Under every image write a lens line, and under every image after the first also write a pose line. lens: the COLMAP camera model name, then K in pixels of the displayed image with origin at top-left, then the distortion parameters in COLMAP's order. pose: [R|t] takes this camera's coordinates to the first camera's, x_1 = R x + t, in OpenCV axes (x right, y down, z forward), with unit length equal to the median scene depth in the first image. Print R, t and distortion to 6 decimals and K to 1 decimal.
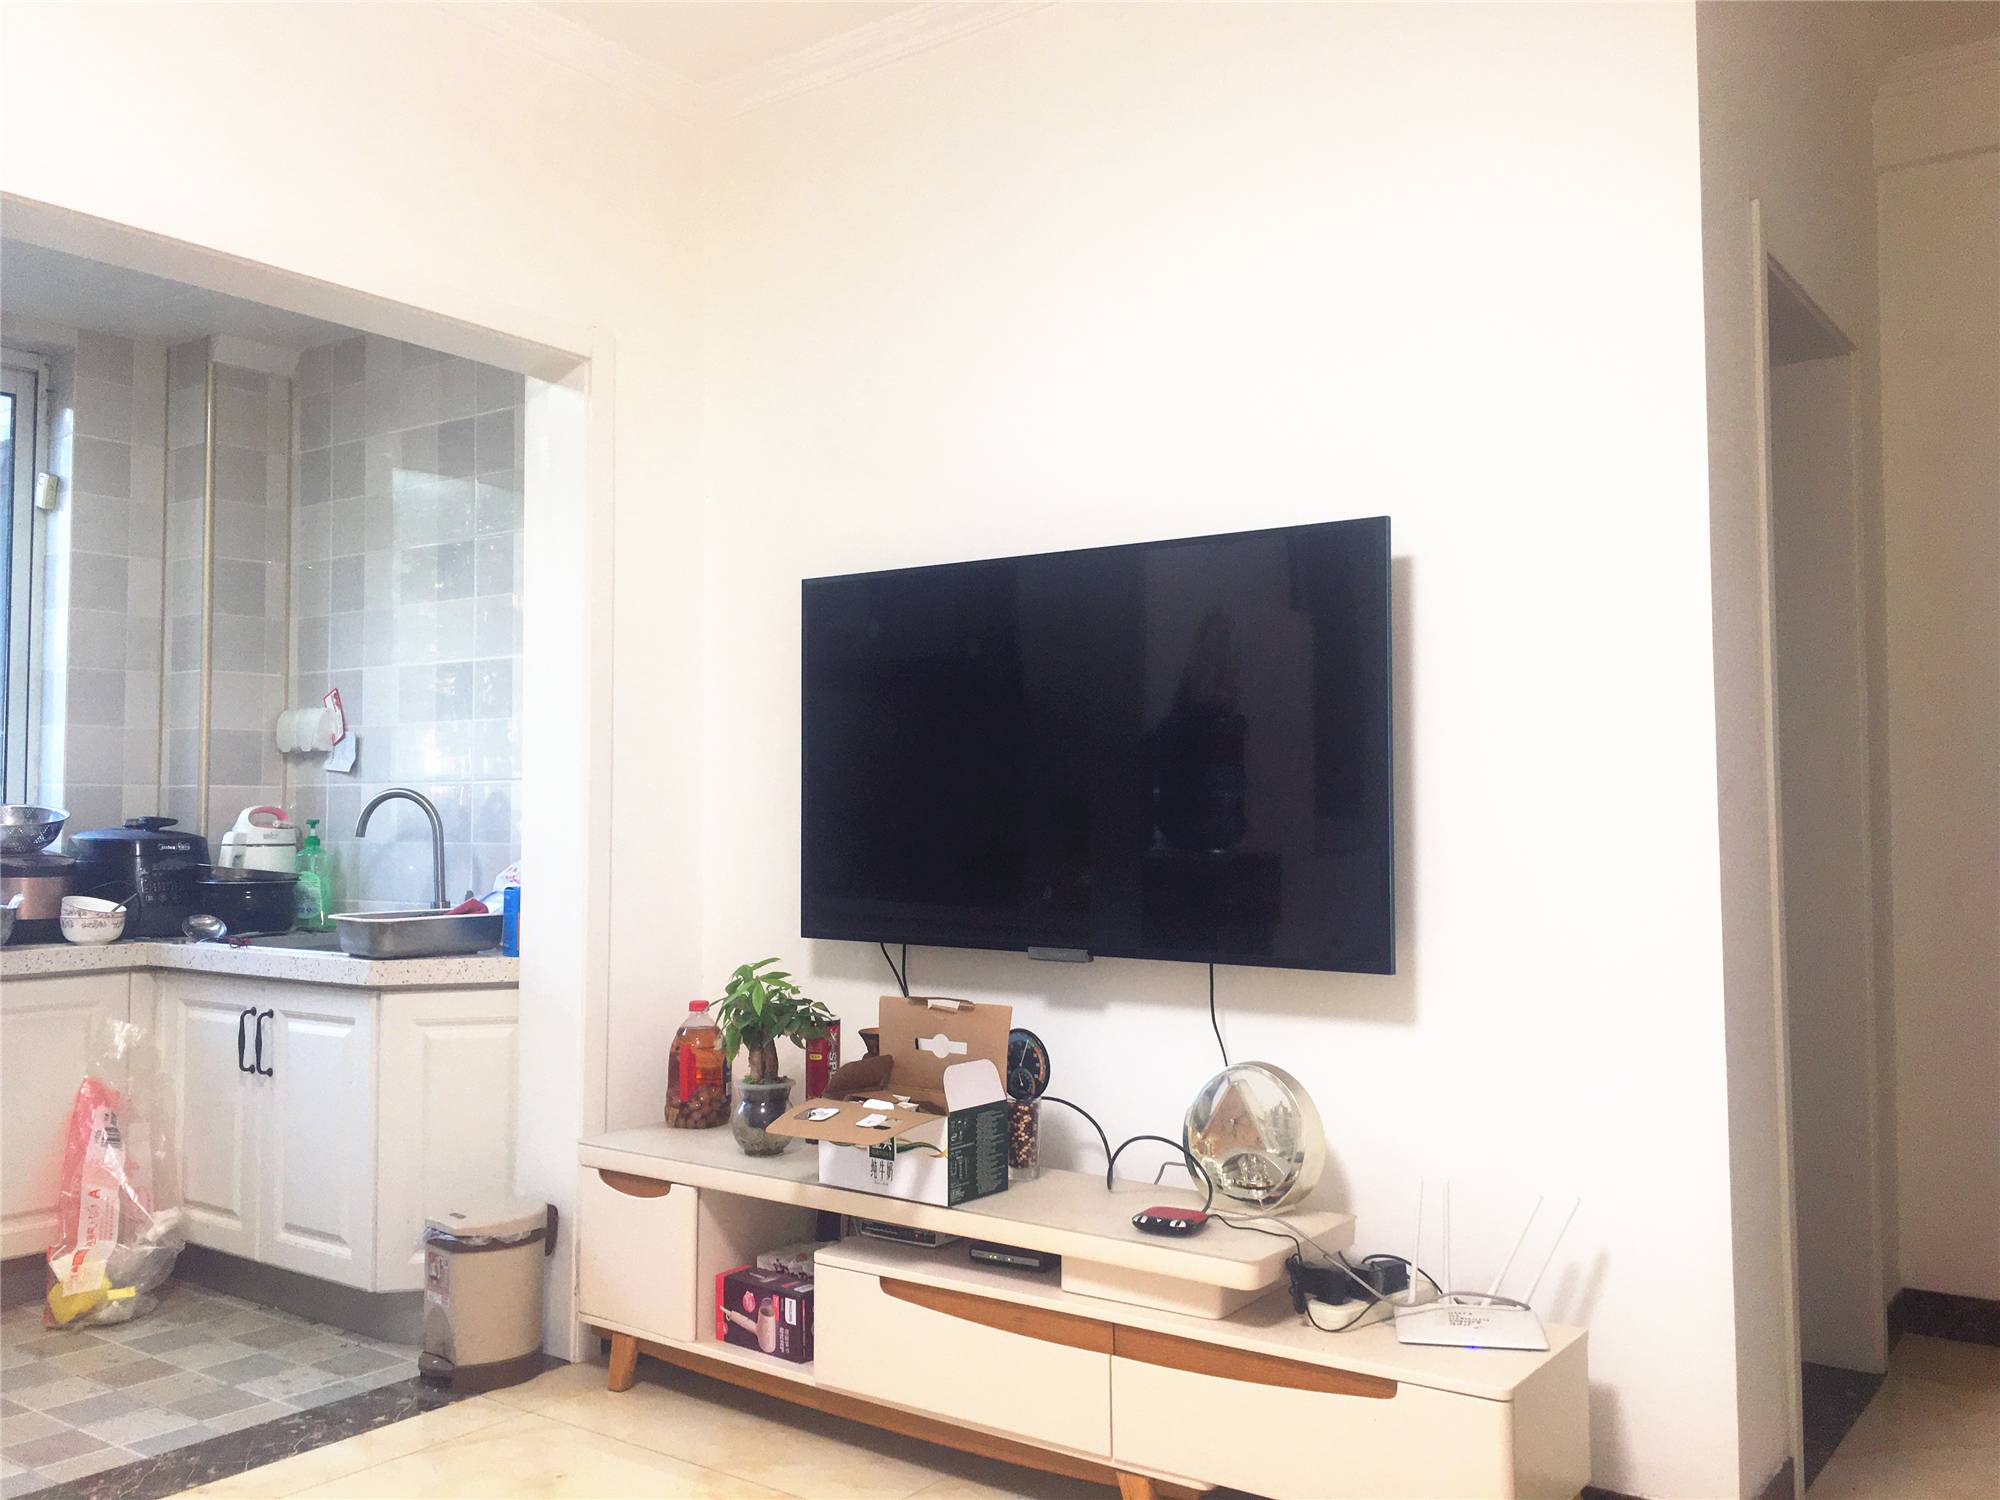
lens RADIAL K [[1688.7, 0, 989.4], [0, 1688.7, 735.8], [0, 0, 1]] dist [0.046331, -0.005472]
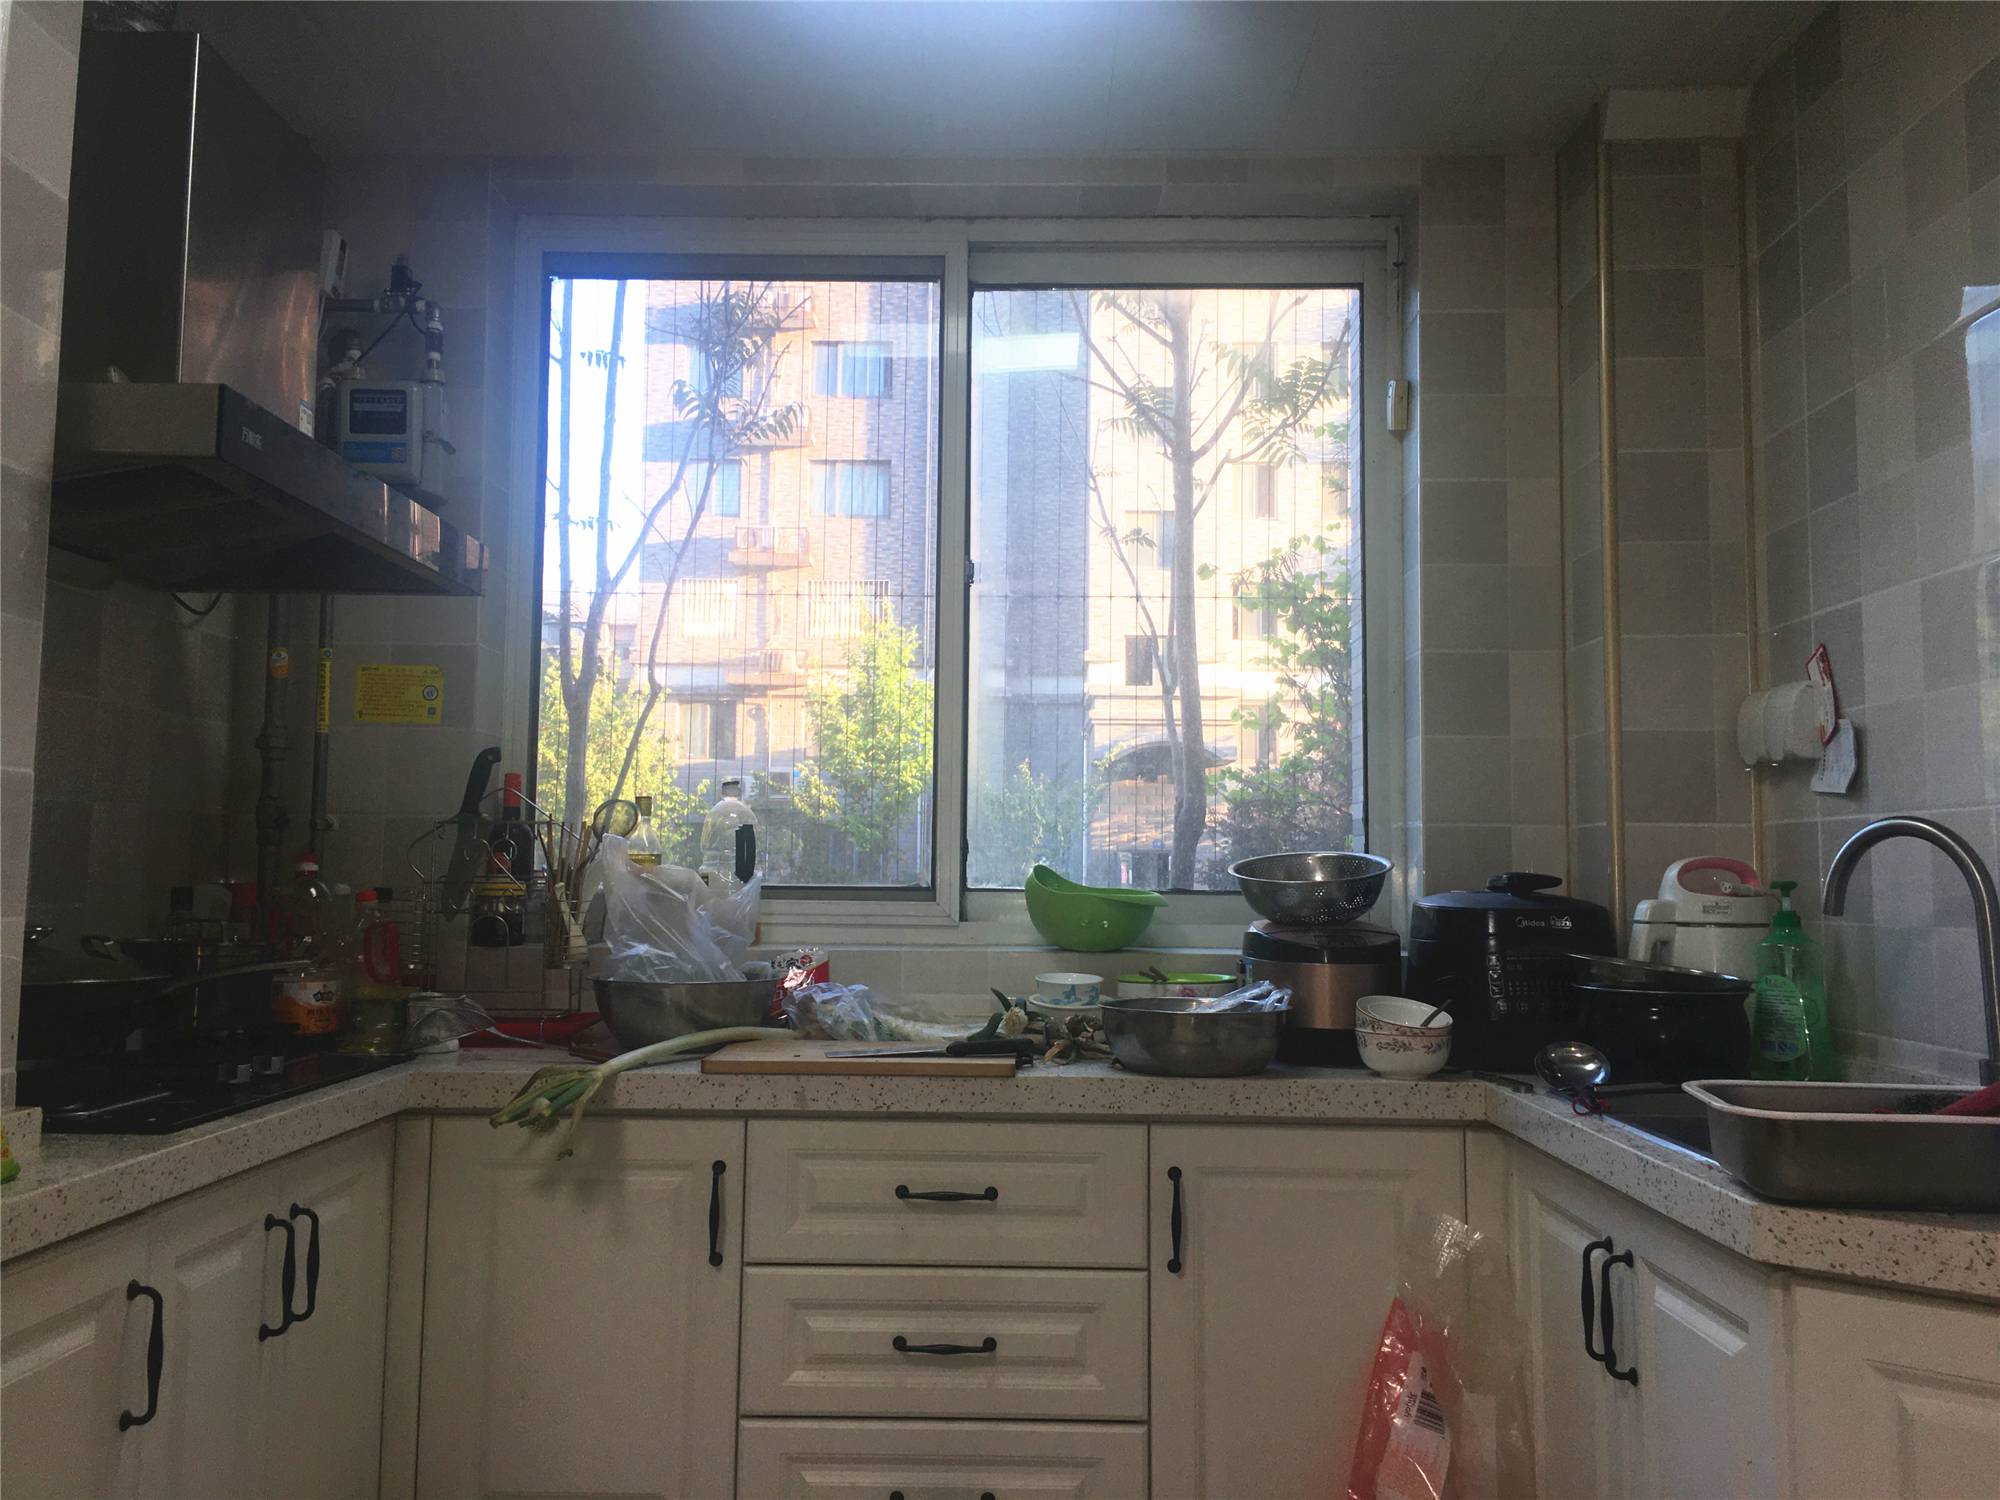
lens RADIAL K [[1688.7, 0, 989.4], [0, 1688.7, 735.8], [0, 0, 1]] dist [0.046331, -0.005472]
pose [[0.567509, -0.064045, -0.820872, -0.086604], [0.030146, 0.997918, -0.057017, 0.026139], [0.822815, 0.007612, 0.568258, 0.473877]]
